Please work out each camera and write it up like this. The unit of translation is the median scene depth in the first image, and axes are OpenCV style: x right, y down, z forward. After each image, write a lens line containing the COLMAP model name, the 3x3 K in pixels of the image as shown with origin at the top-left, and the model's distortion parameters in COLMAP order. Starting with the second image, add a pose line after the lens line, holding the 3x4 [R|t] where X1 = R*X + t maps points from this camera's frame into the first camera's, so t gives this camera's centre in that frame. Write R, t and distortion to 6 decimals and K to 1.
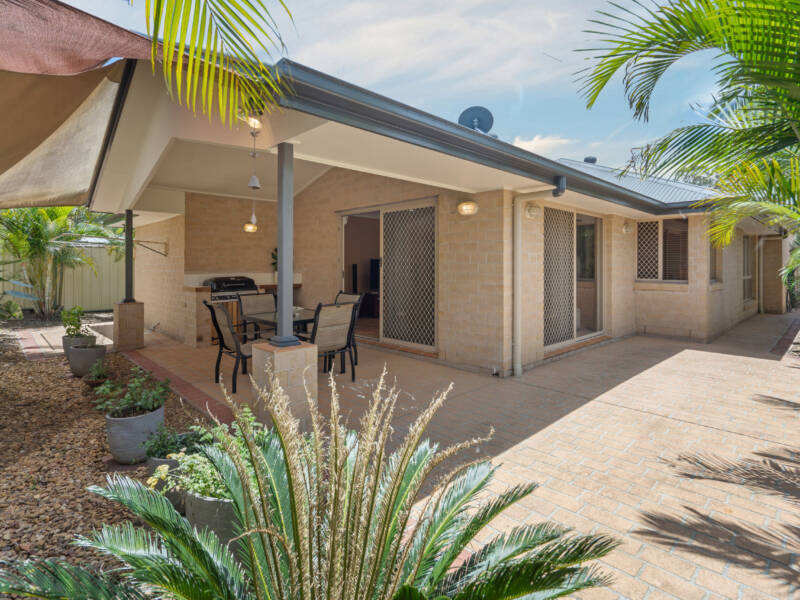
lens RADIAL K [[420.4, 0, 400.6], [0, 420.4, 267.7], [0, 0, 1]] dist [-0.001048, -0.001040]
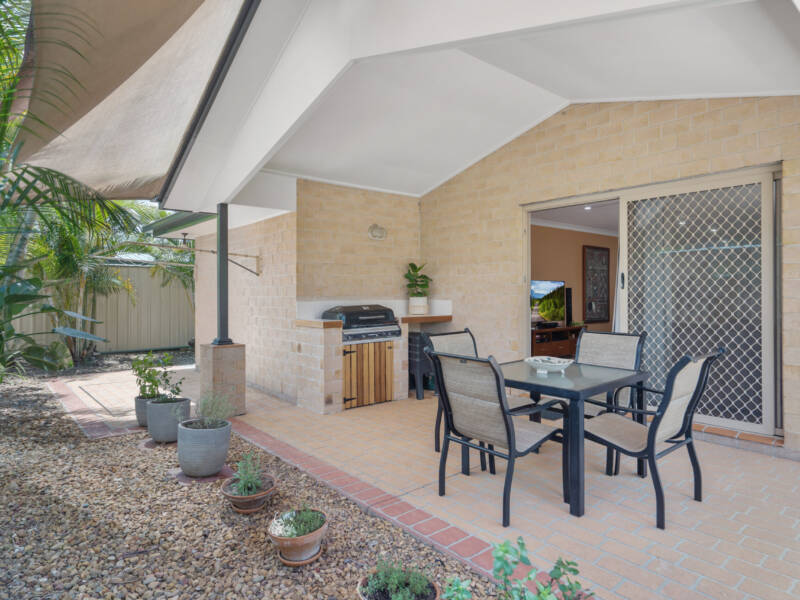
lens RADIAL K [[490.8, 0, 400.0], [0, 490.8, 300.0], [0, 0, 1]] dist [0.004445, 0.002355]
pose [[0.997827, -0.003674, -0.065783, -0.299600], [0.004305, 0.999946, 0.009458, 0.006234], [0.065744, -0.009720, 0.997789, 0.233488]]
